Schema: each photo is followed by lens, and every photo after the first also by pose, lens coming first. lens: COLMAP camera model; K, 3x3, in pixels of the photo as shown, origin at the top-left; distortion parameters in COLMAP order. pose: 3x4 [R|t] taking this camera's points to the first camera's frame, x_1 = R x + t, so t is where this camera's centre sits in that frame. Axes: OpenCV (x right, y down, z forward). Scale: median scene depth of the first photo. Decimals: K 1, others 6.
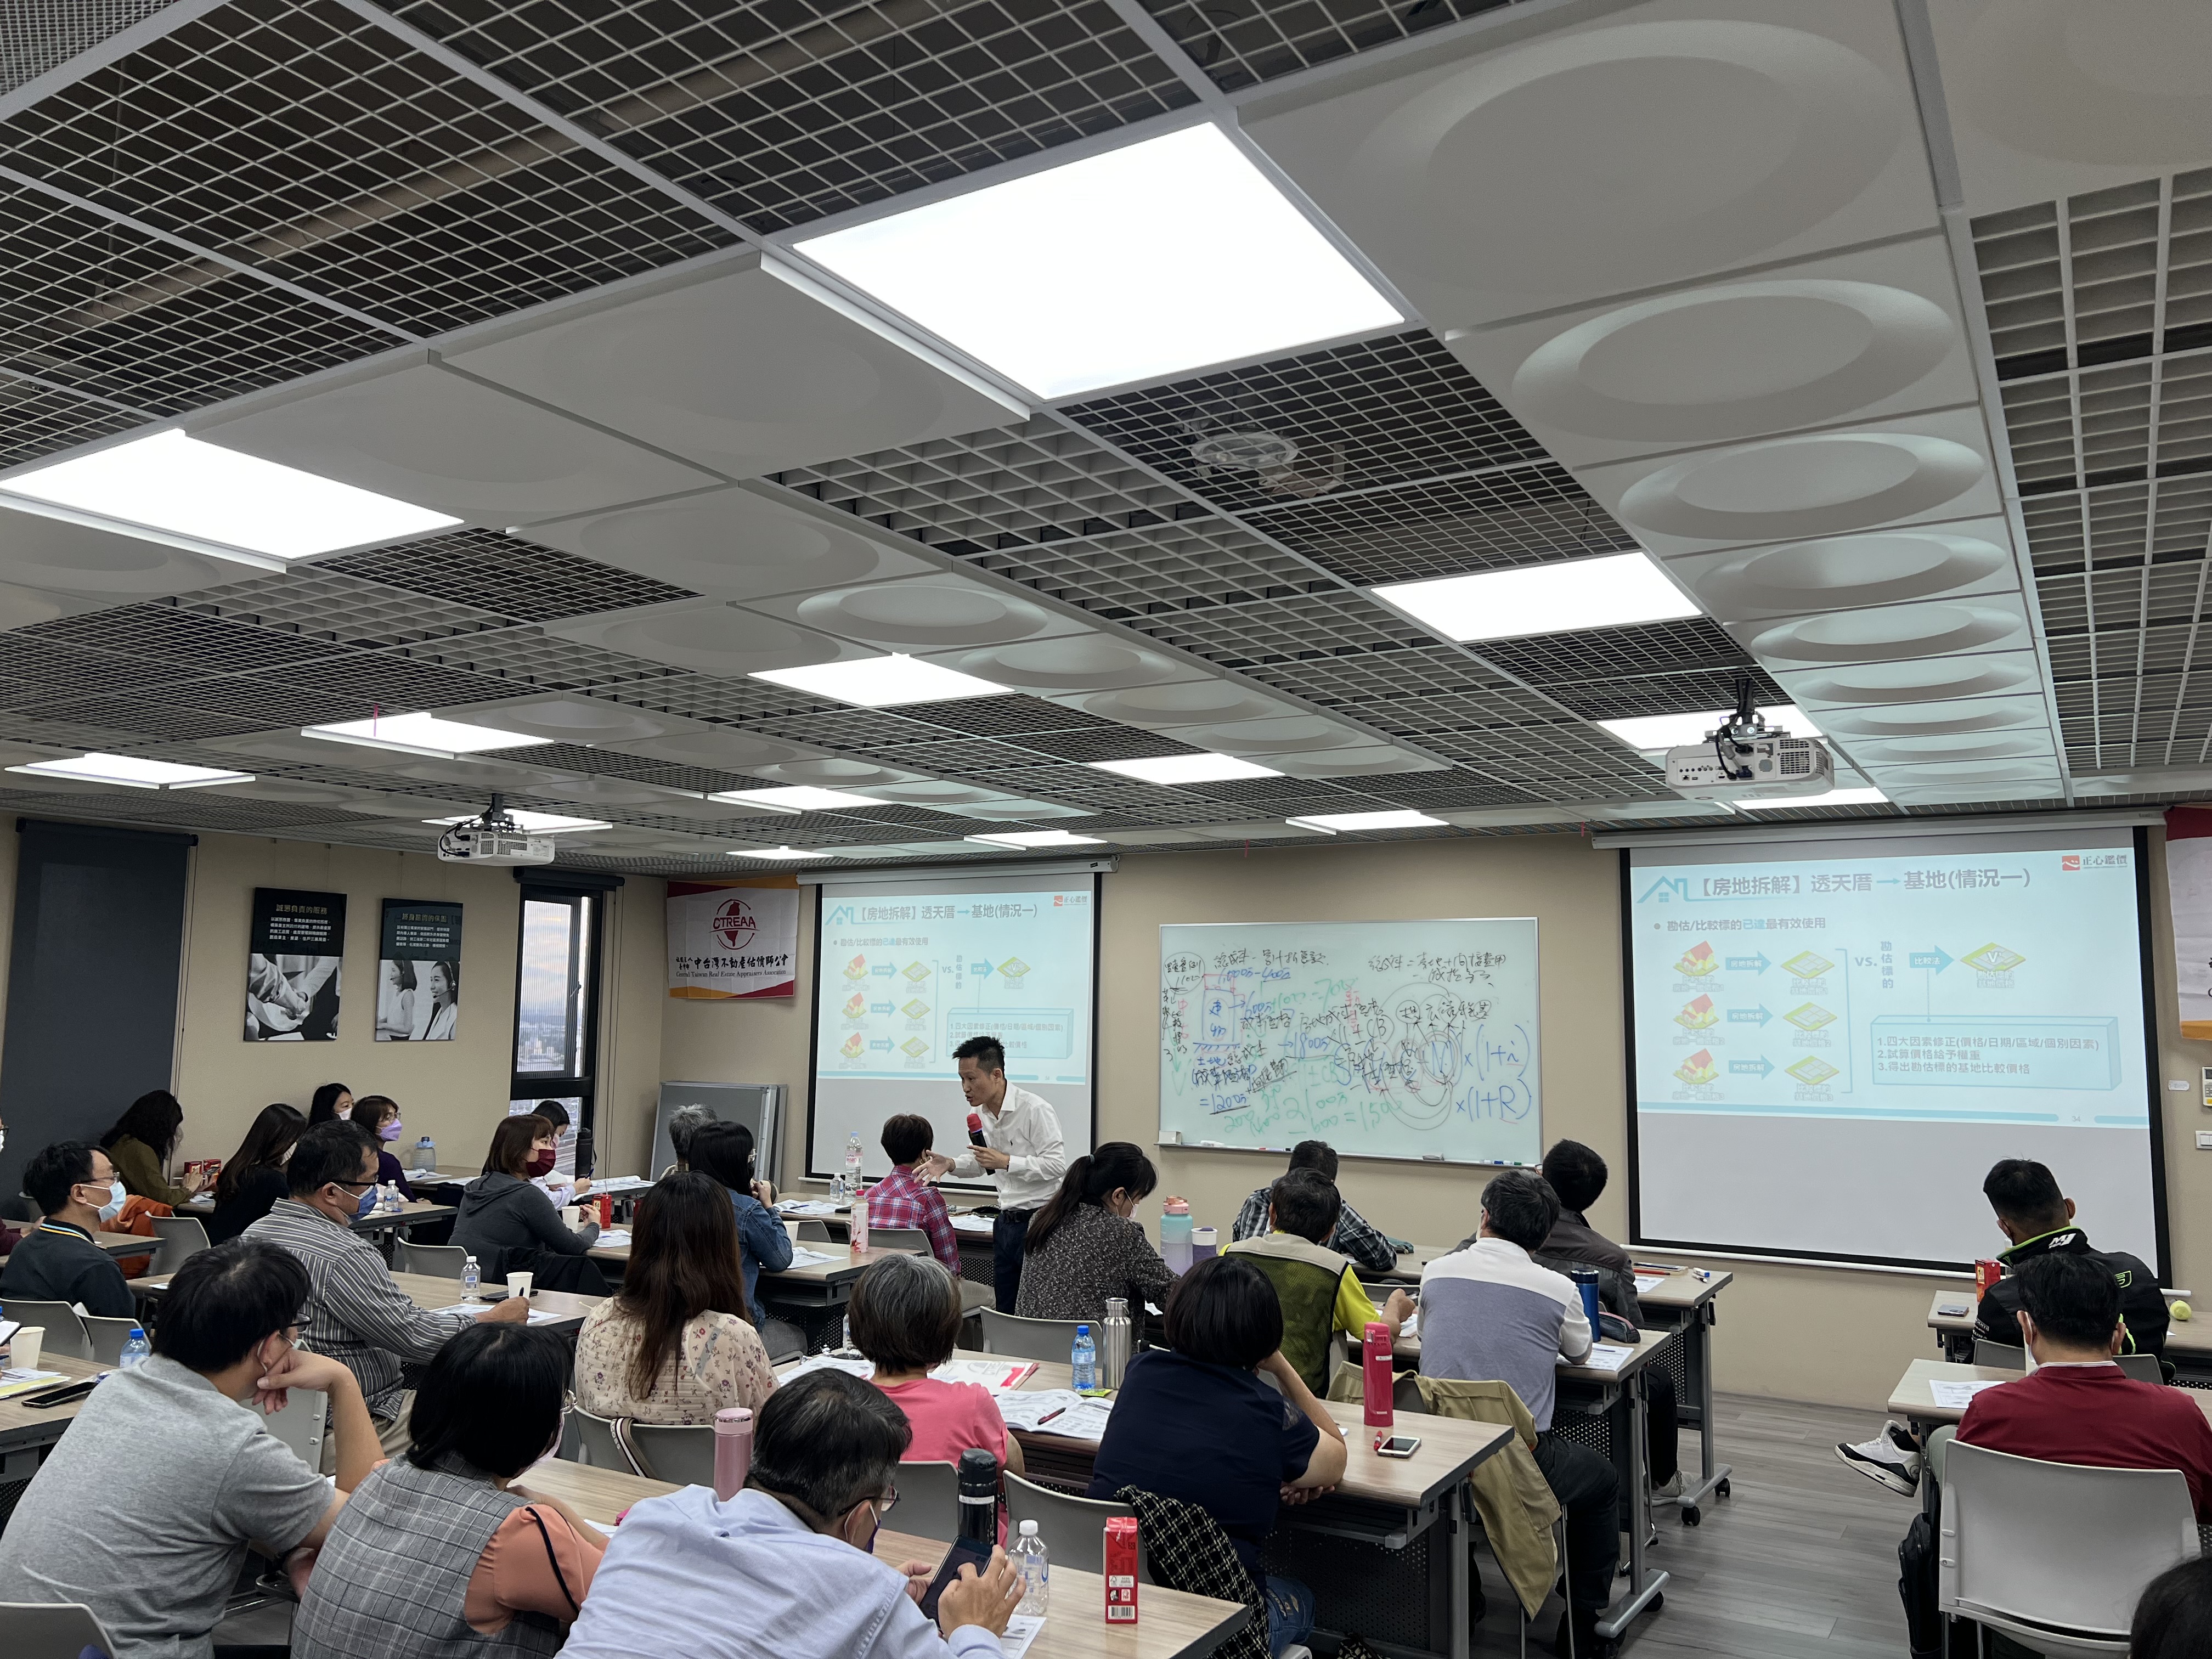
lens RADIAL K [[1667.2, 0, 1106.0], [0, 1667.2, 829.5], [0, 0, 1]] dist [0.211713, -0.549013]
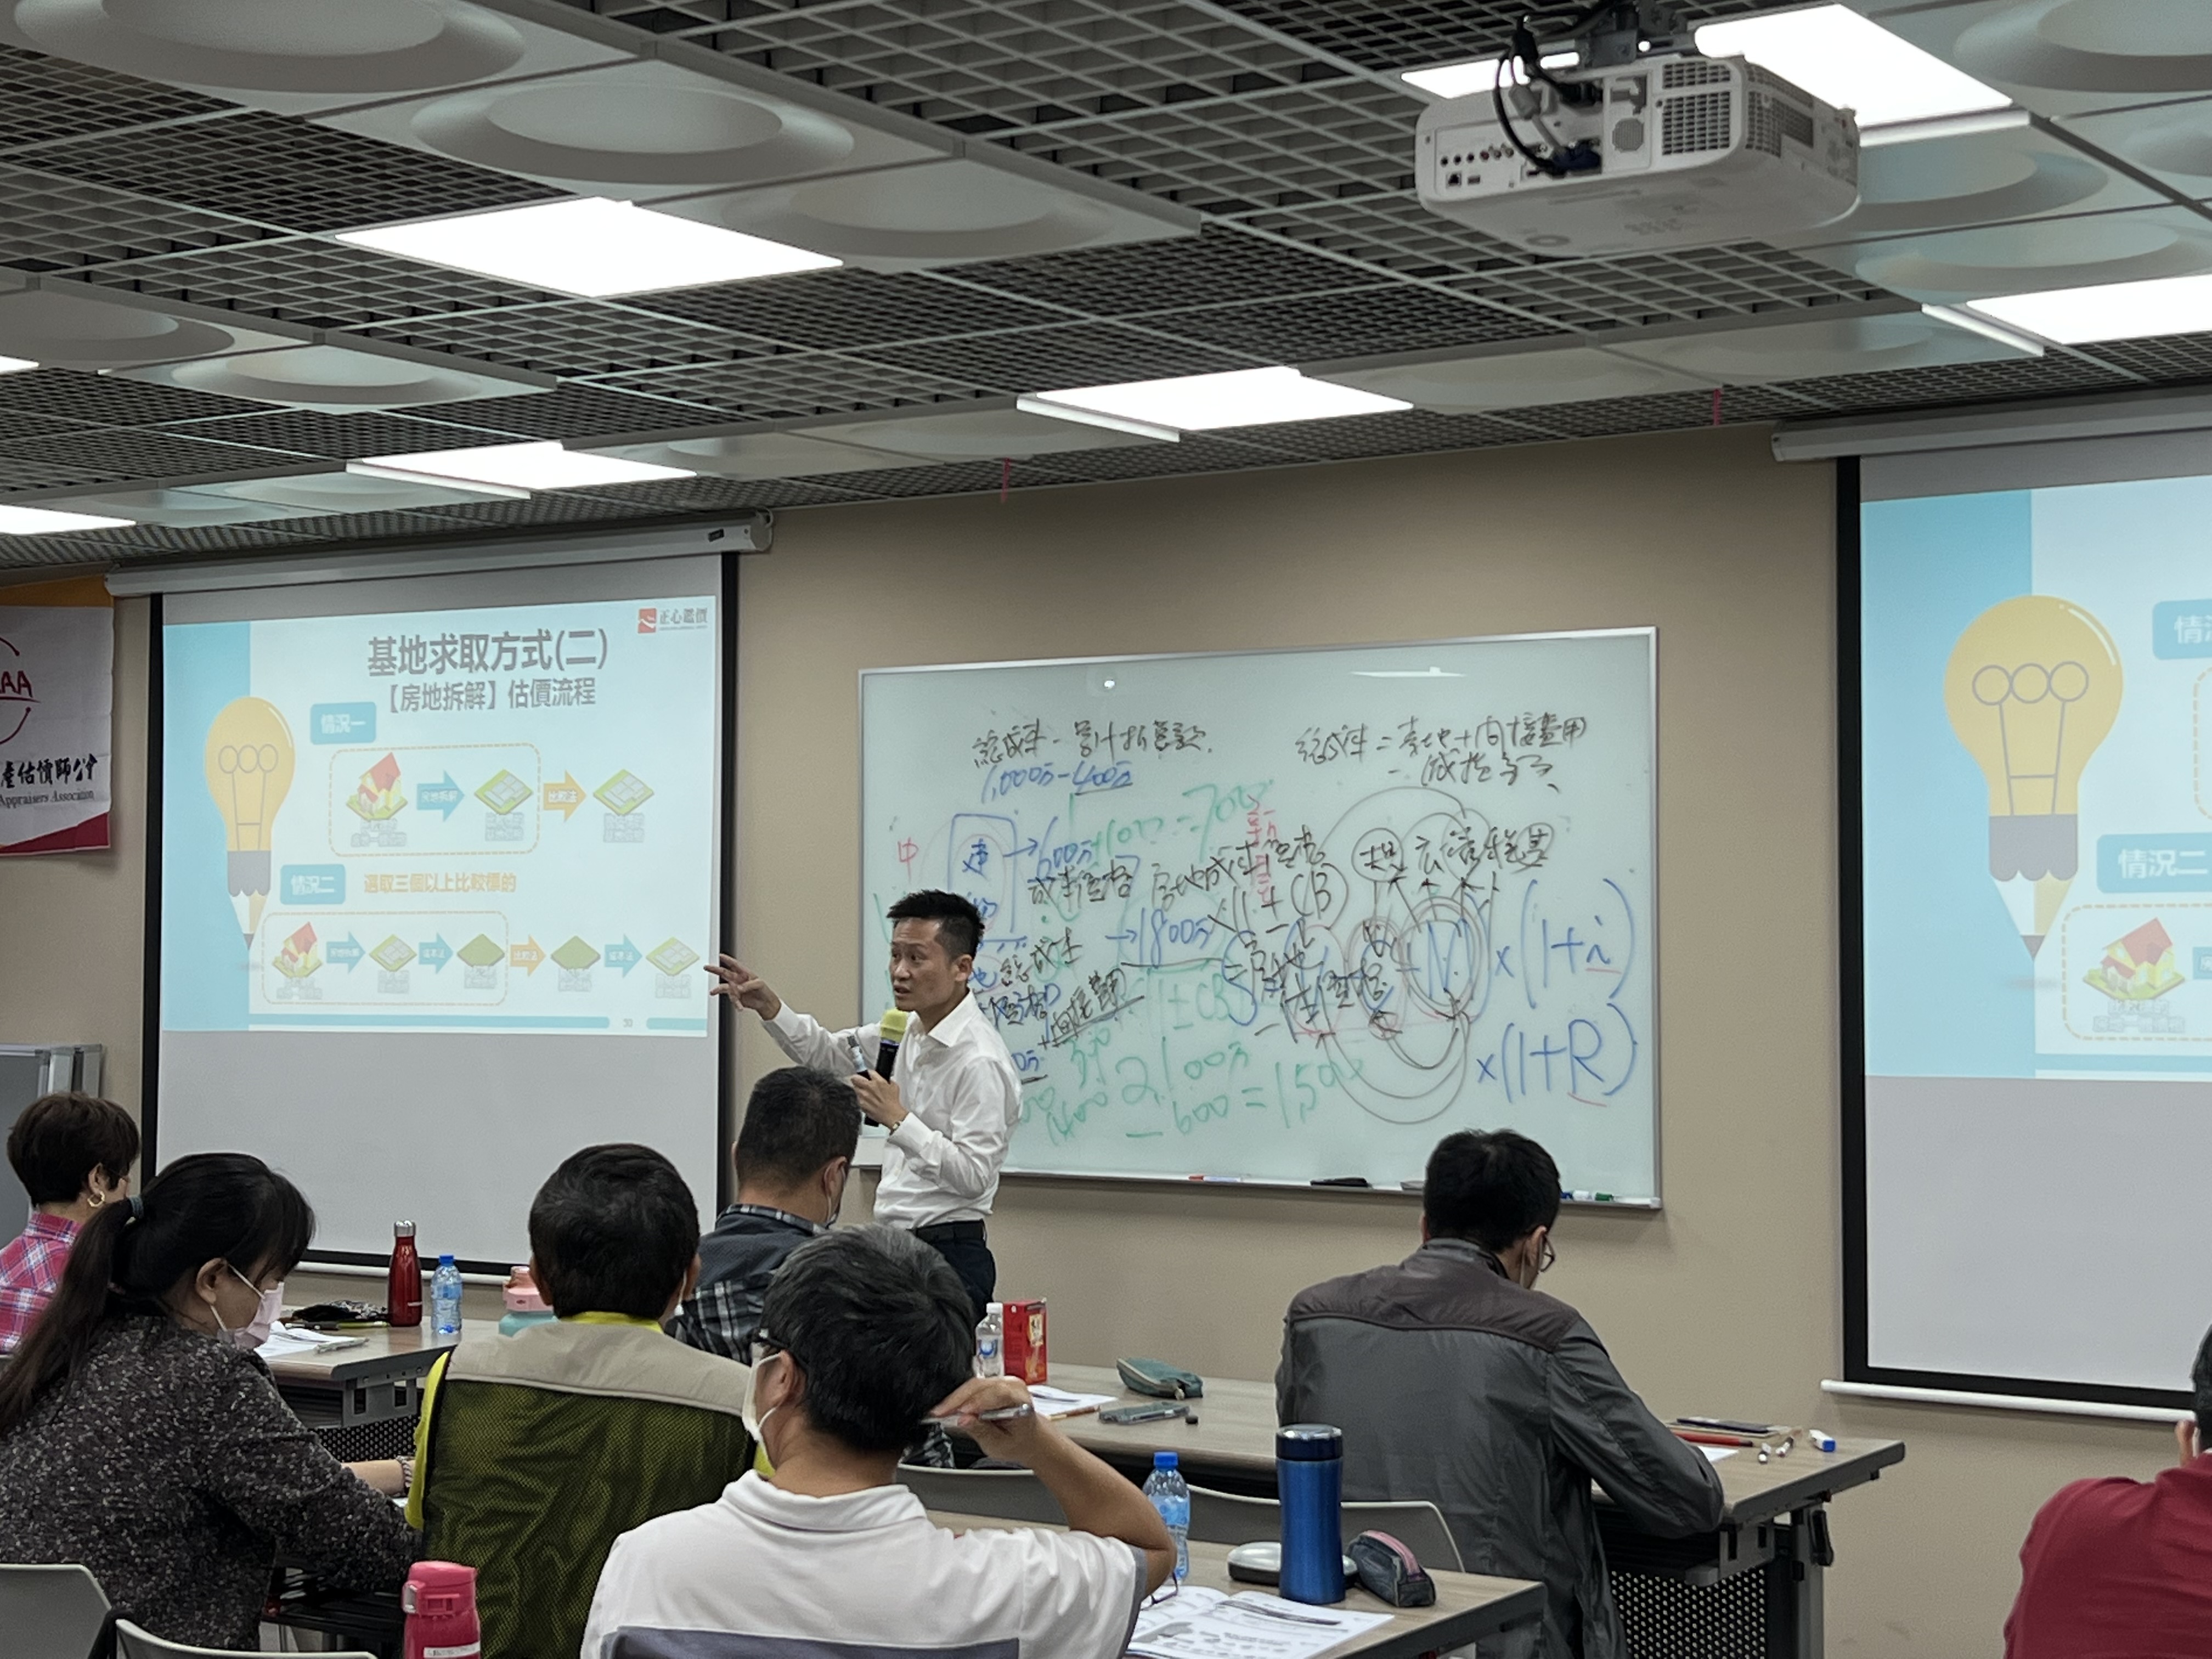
lens RADIAL K [[3535.8, 0, 1106.0], [0, 3535.8, 829.5], [0, 0, 1]] dist [0.182479, 0.063449]
pose [[0.997689, -0.011212, -0.067021, 0.170115], [0.016567, 0.996667, 0.079877, 0.027890], [0.065902, -0.080803, 0.994549, 0.090531]]
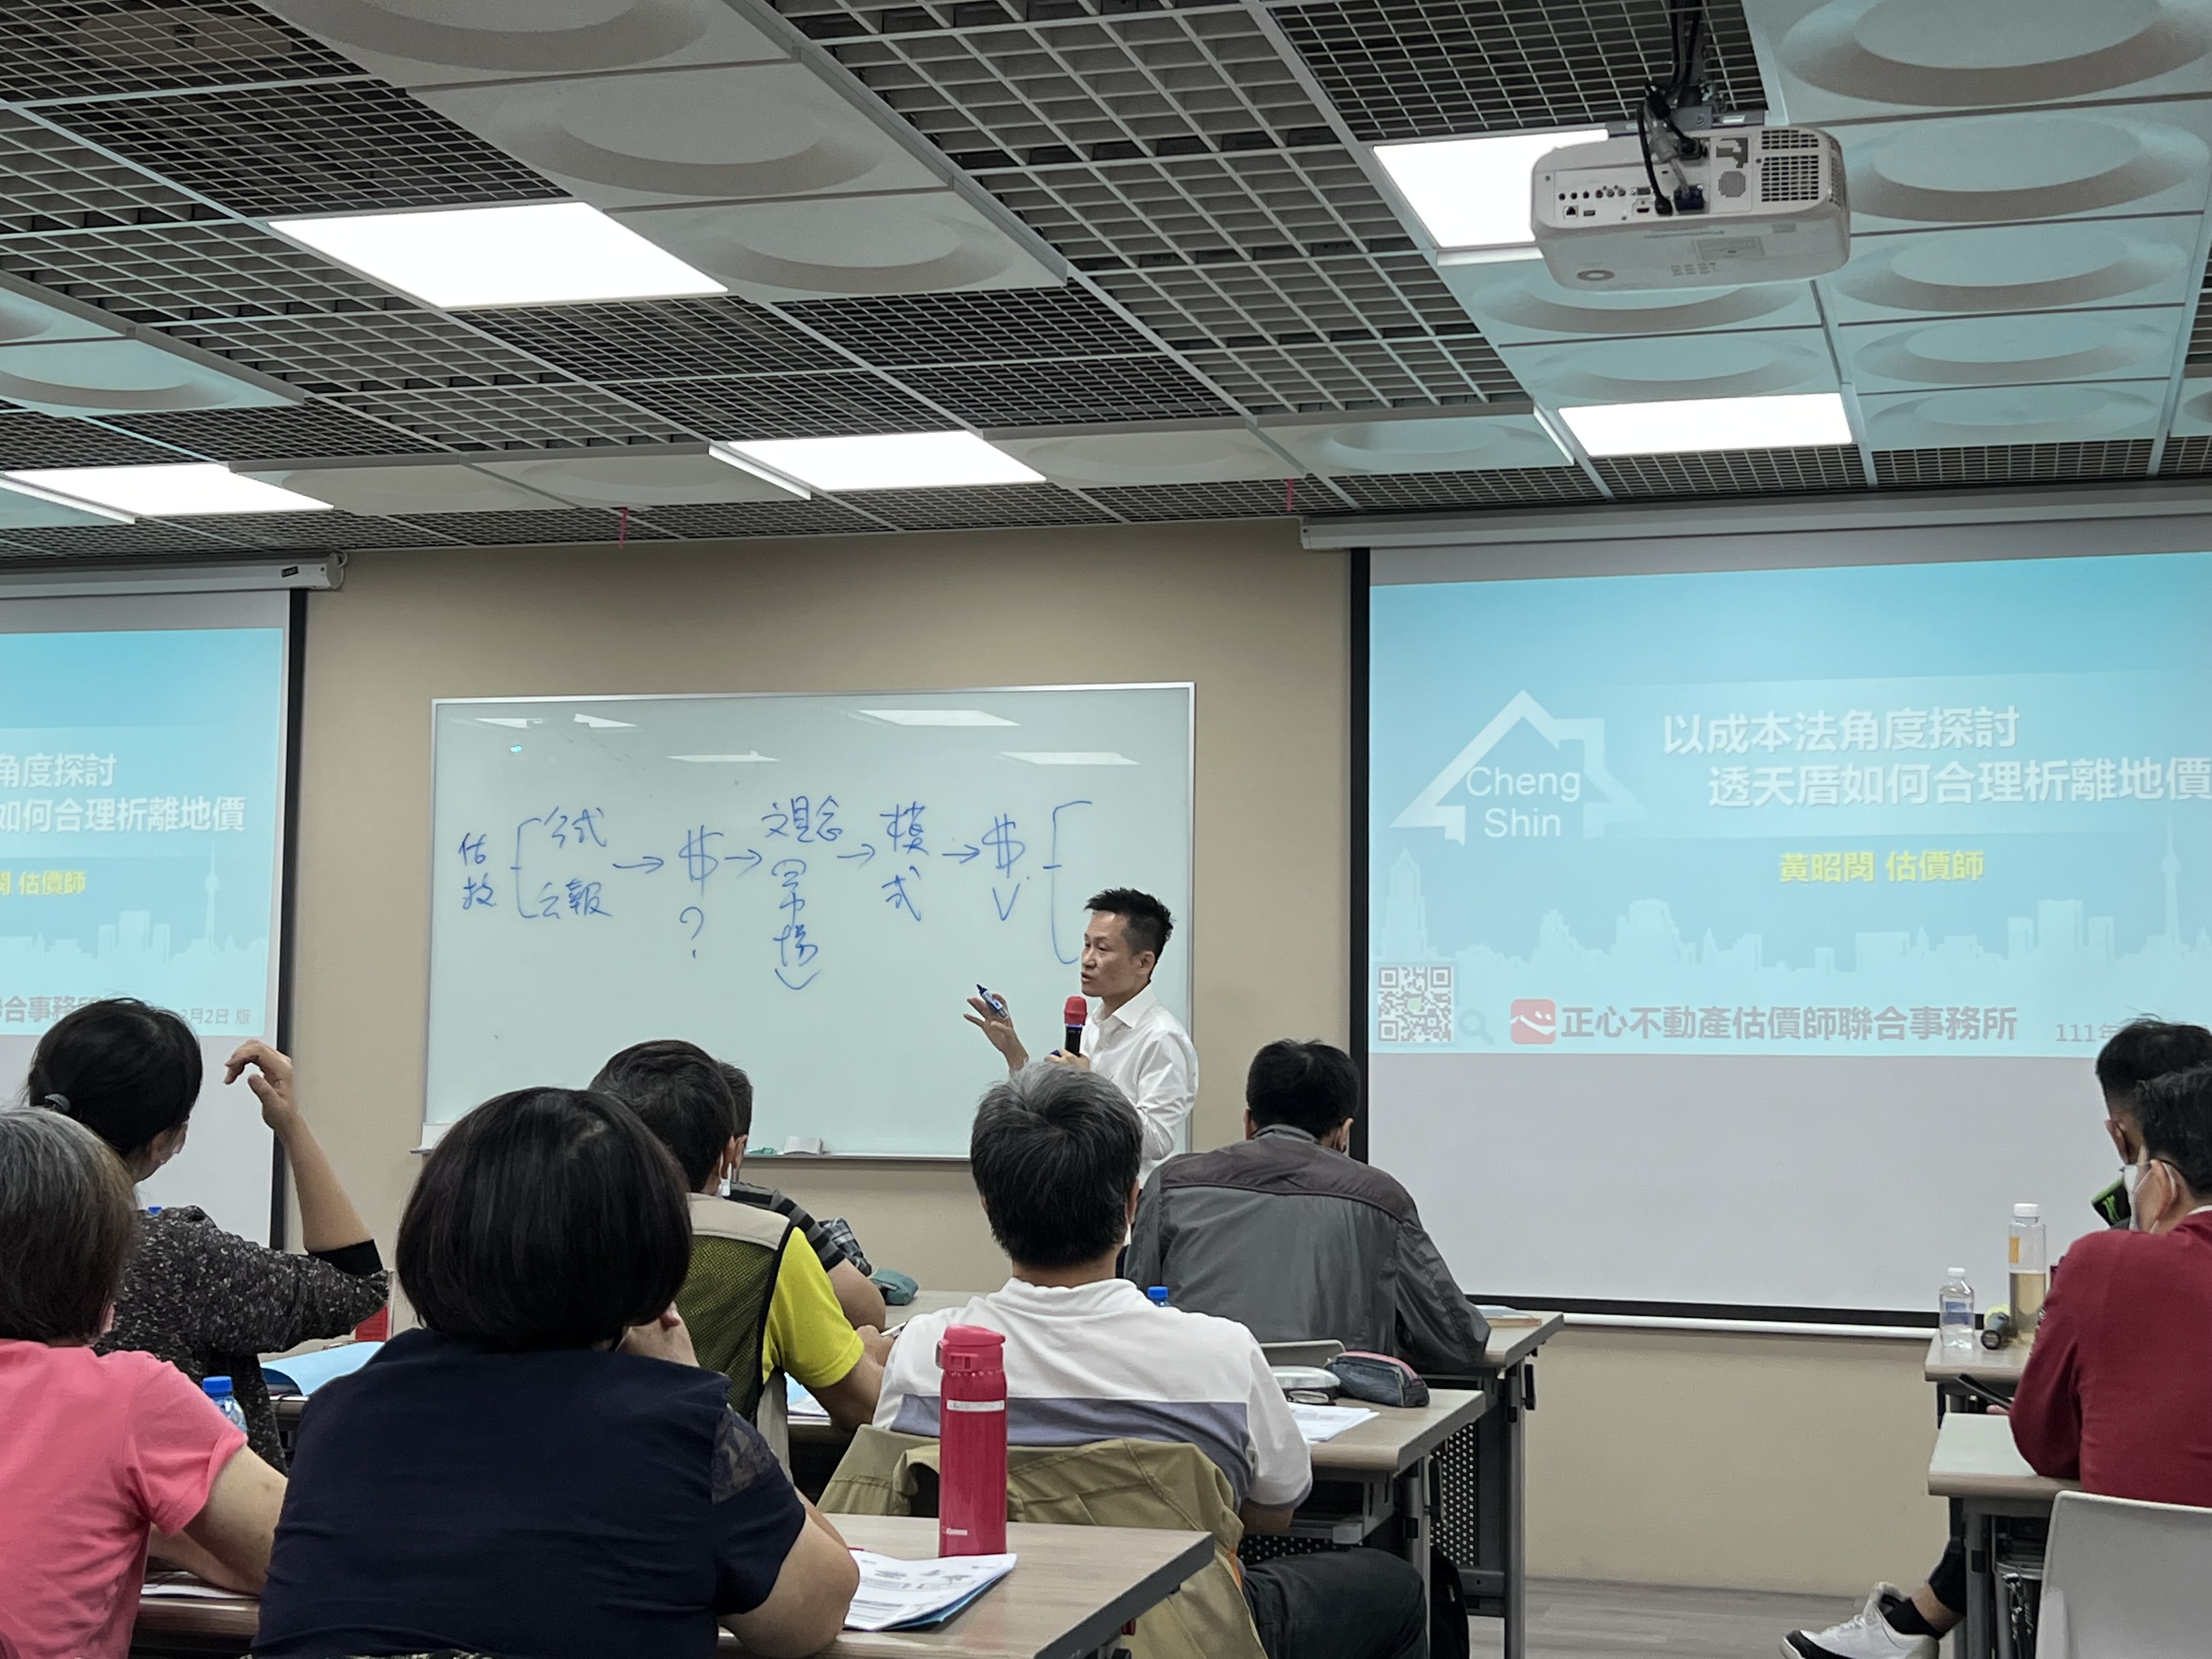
lens RADIAL K [[3047.0, 0, 1161.5], [0, 3047.0, 833.3], [0, 0, 1]] dist [0.263504, -0.894294]
pose [[0.965266, 0.015178, 0.260826, 0.003879], [-0.025531, 0.999013, 0.036352, 0.062270], [-0.260017, -0.041749, 0.964701, 0.101034]]
